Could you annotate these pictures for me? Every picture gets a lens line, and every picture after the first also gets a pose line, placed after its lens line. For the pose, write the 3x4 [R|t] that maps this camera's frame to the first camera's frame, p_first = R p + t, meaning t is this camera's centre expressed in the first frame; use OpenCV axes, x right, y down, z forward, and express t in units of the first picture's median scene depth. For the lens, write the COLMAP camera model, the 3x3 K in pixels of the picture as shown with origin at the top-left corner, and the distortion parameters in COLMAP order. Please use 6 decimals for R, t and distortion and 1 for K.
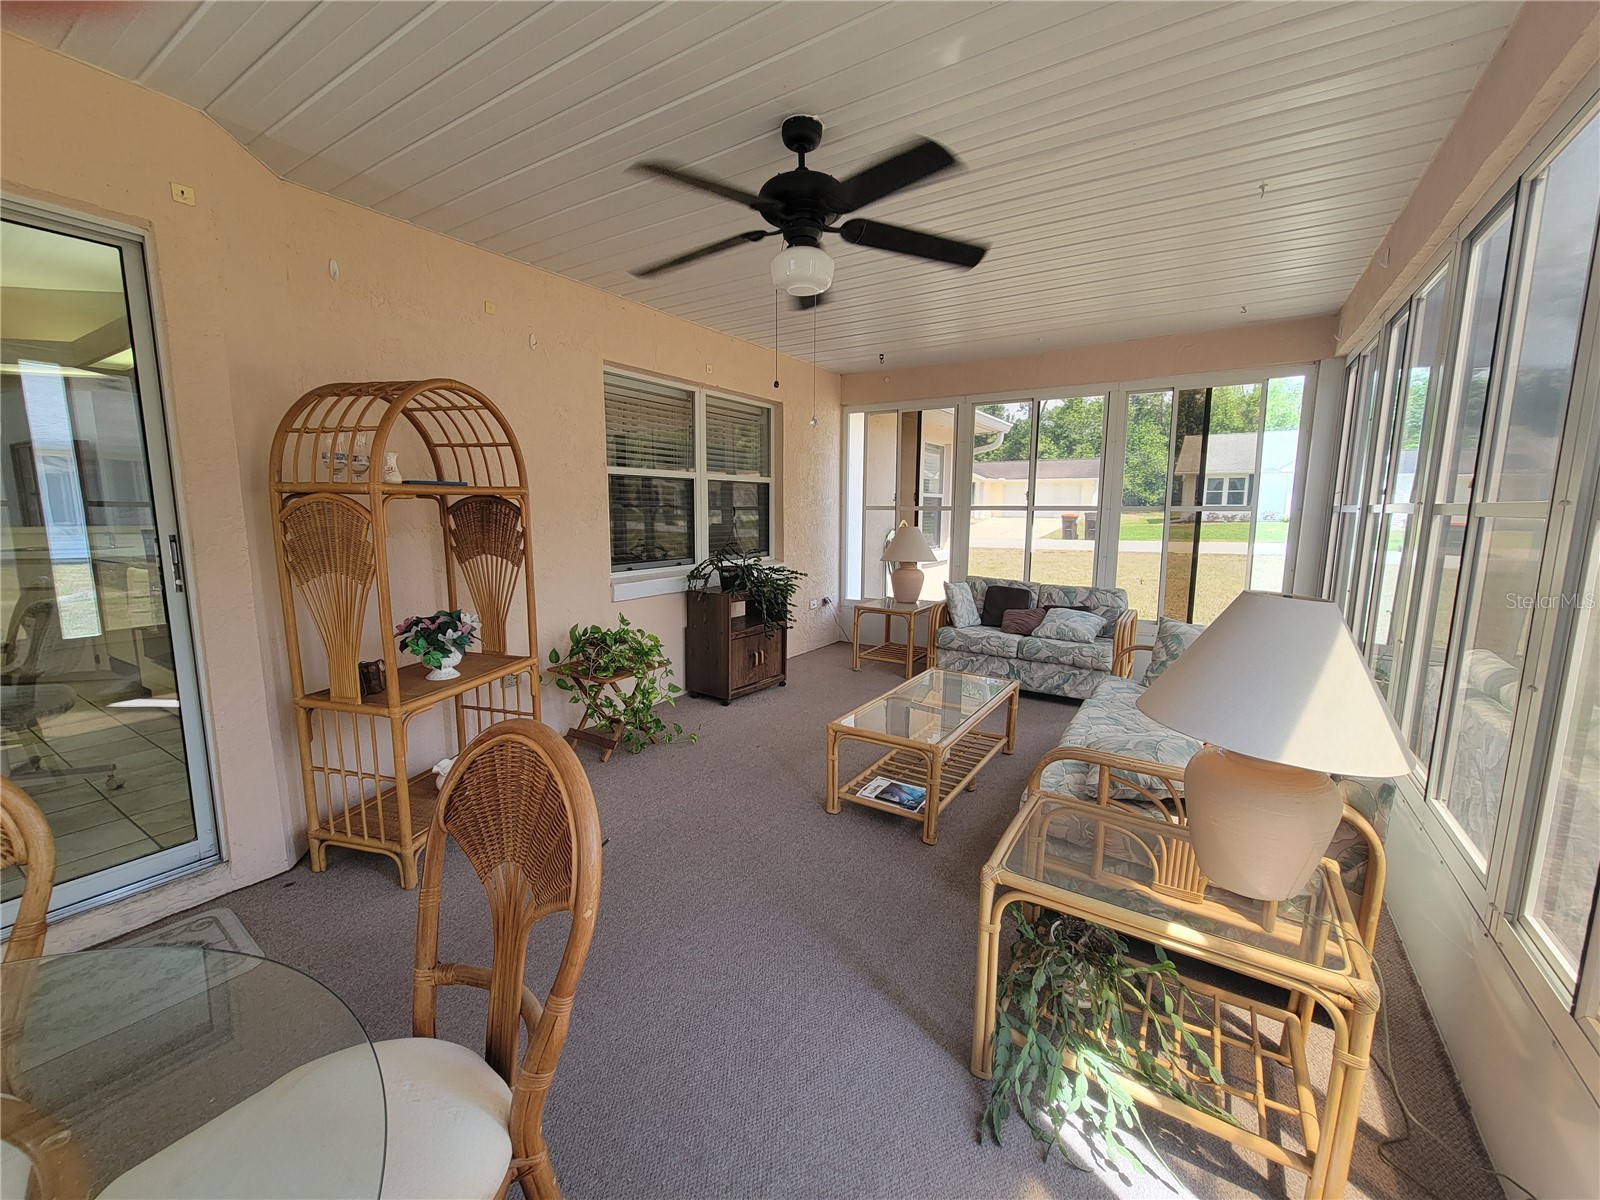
lens RADIAL K [[650.1, 0, 797.5], [0, 650.1, 596.4], [0, 0, 1]] dist [0.001113, 0.000326]
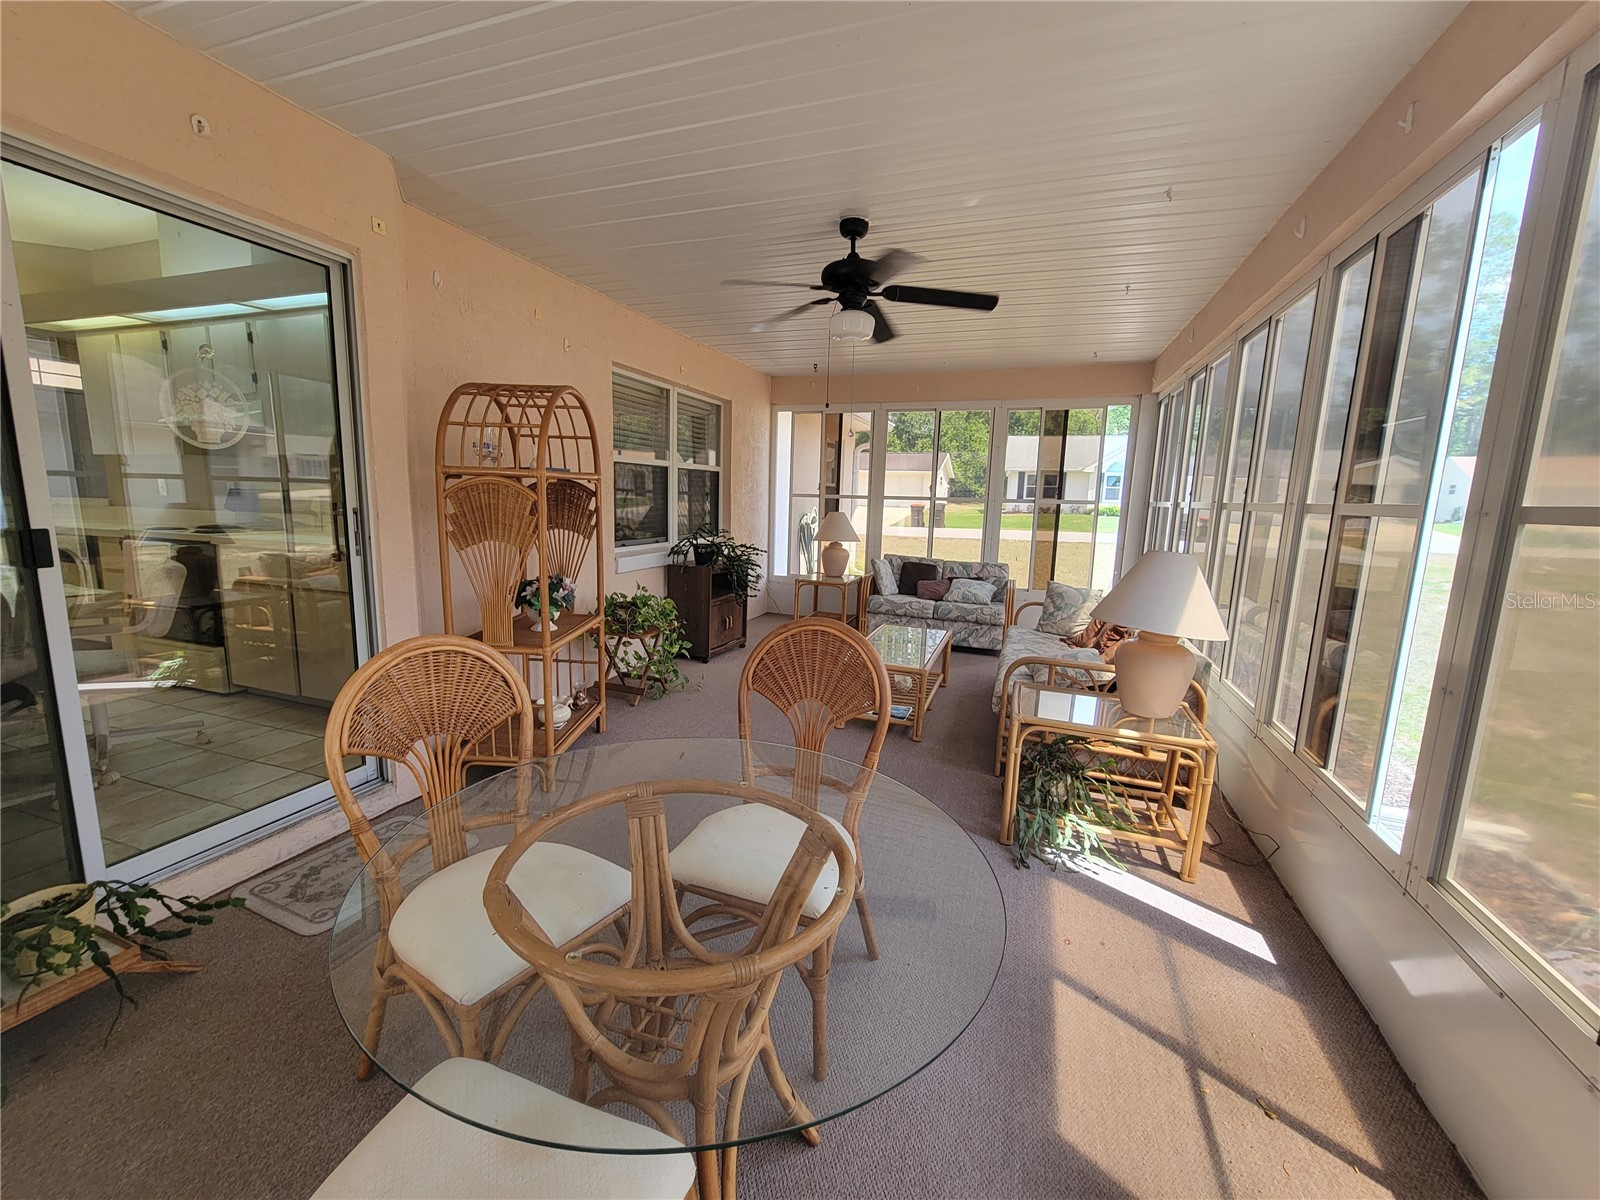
lens RADIAL K [[656.5, 0, 790.1], [0, 656.5, 597.3], [0, 0, 1]] dist [-0.001015, 0.000098]
pose [[0.973561, -0.013060, 0.228052, -0.226765], [0.008045, 0.999705, 0.022910, 0.023916], [-0.228284, -0.020470, 0.973379, -0.176130]]
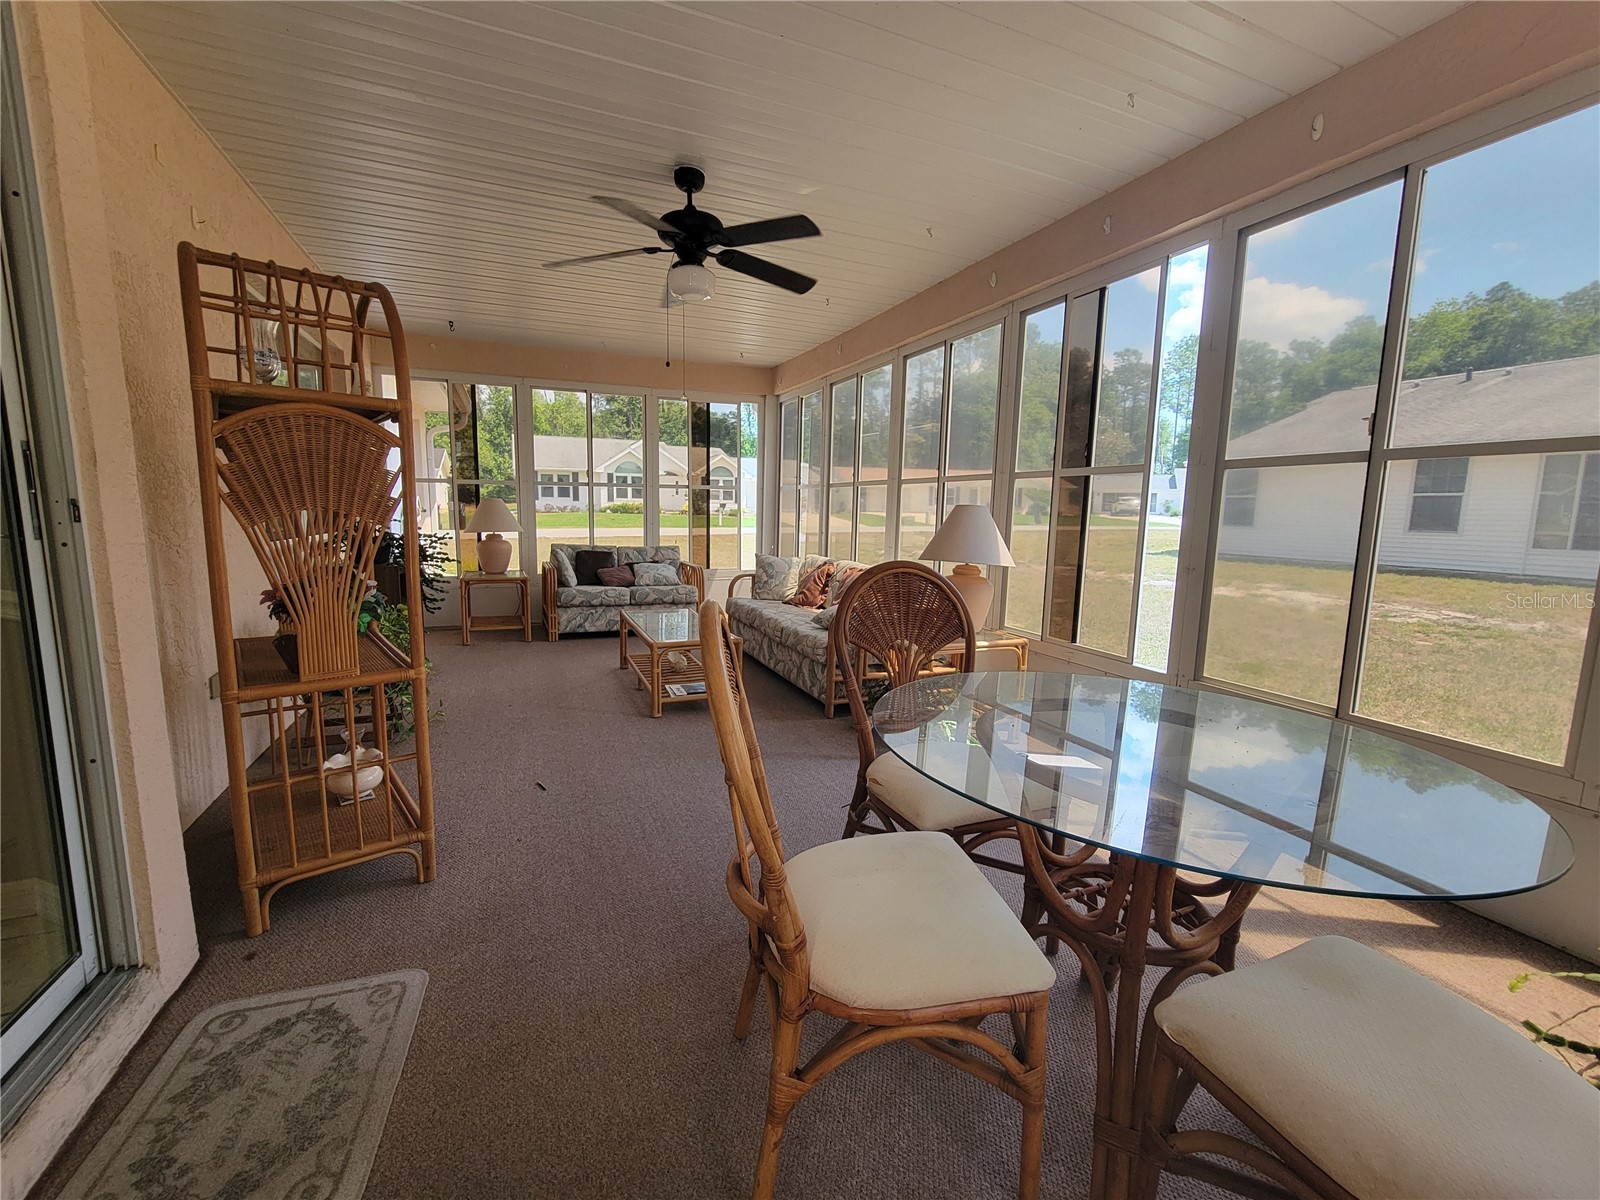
lens RADIAL K [[655.0, 0, 784.3], [0, 655.0, 599.8], [0, 0, 1]] dist [0.000185, 0.000010]
pose [[0.566110, -0.109035, 0.817087, -0.523567], [0.100004, 0.992977, 0.063219, 0.038598], [-0.818241, 0.045923, 0.573038, 0.052845]]
